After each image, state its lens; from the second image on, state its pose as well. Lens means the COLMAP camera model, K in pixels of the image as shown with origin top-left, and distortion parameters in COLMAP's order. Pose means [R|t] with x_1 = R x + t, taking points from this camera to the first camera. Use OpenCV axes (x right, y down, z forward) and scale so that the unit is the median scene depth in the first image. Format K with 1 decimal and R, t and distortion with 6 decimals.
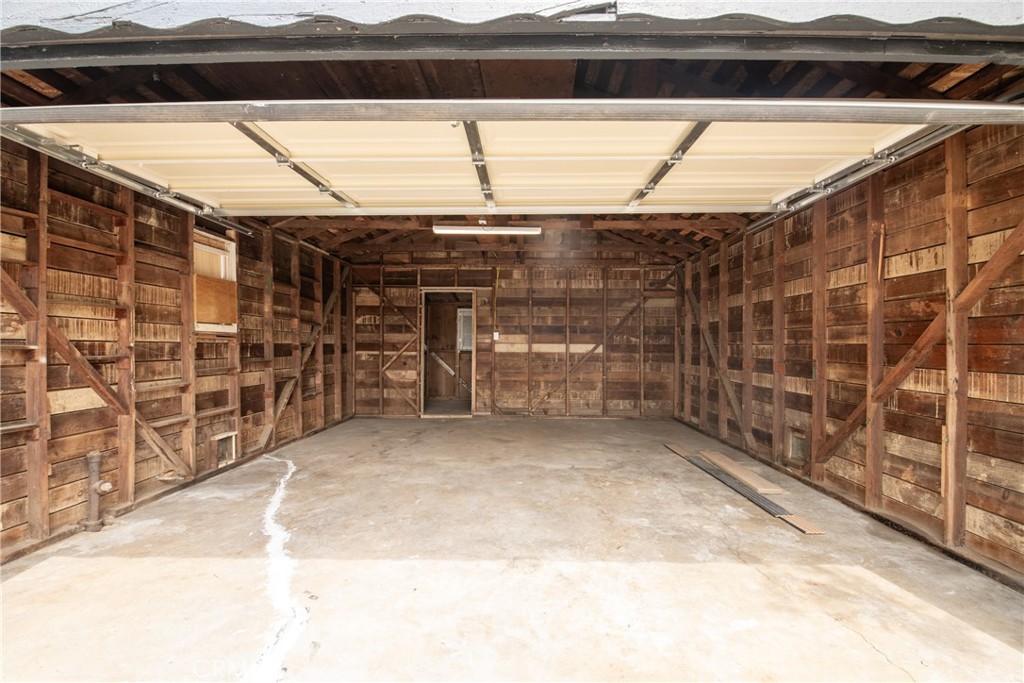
lens RADIAL K [[466.0, 0, 518.0], [0, 466.0, 342.4], [0, 0, 1]] dist [-0.004110, -0.008214]
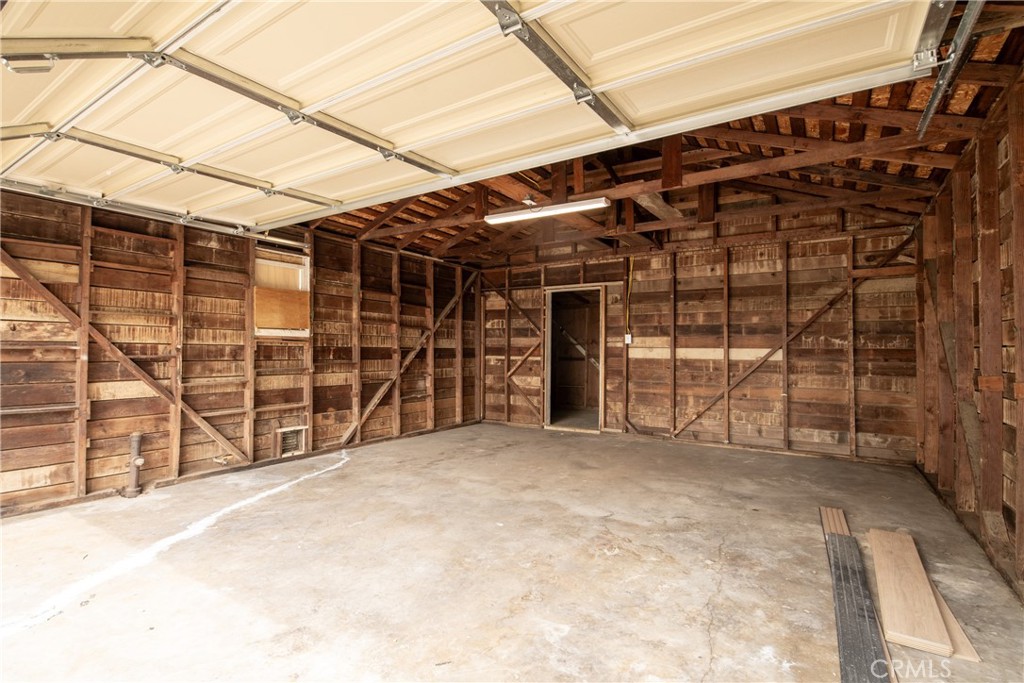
lens RADIAL K [[466.0, 0, 513.0], [0, 466.0, 338.8], [0, 0, 1]] dist [-0.004110, -0.008214]
pose [[0.842058, -0.012641, -0.539238, 0.415277], [0.000553, 0.999745, -0.022572, 0.008973], [0.539386, 0.018709, 0.841851, 0.331056]]
